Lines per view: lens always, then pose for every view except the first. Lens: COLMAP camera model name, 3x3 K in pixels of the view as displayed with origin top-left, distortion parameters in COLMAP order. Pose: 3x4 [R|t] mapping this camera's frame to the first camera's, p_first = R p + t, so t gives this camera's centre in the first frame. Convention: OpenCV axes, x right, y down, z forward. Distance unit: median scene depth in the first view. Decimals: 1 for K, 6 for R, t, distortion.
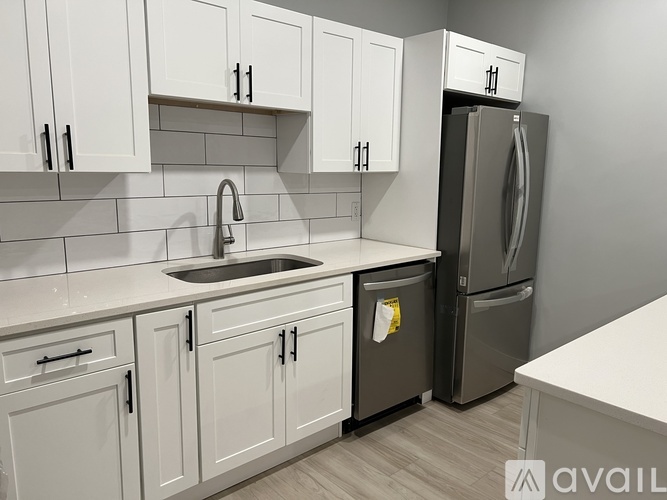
lens RADIAL K [[498.4, 0, 333.2], [0, 498.4, 247.1], [0, 0, 1]] dist [0.030884, -0.001956]
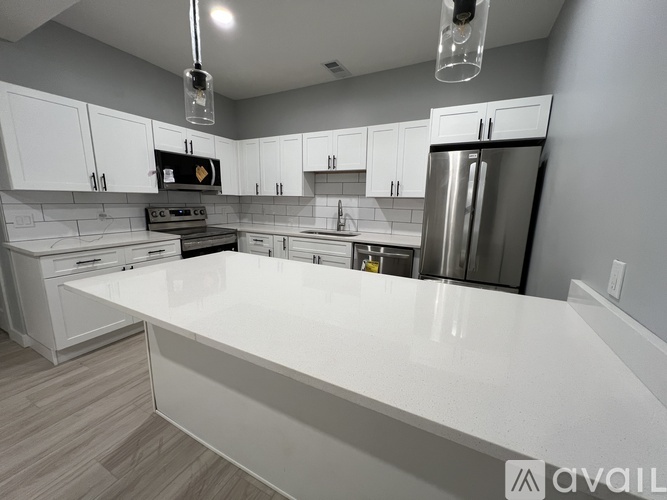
lens RADIAL K [[268.5, 0, 332.0], [0, 268.5, 252.4], [0, 0, 1]] dist [-0.002262, -0.000305]
pose [[0.352814, 0.174866, -0.919209, 1.091438], [-0.163347, 0.978807, 0.123507, -0.035781], [0.921325, 0.106576, 0.373900, 0.476574]]
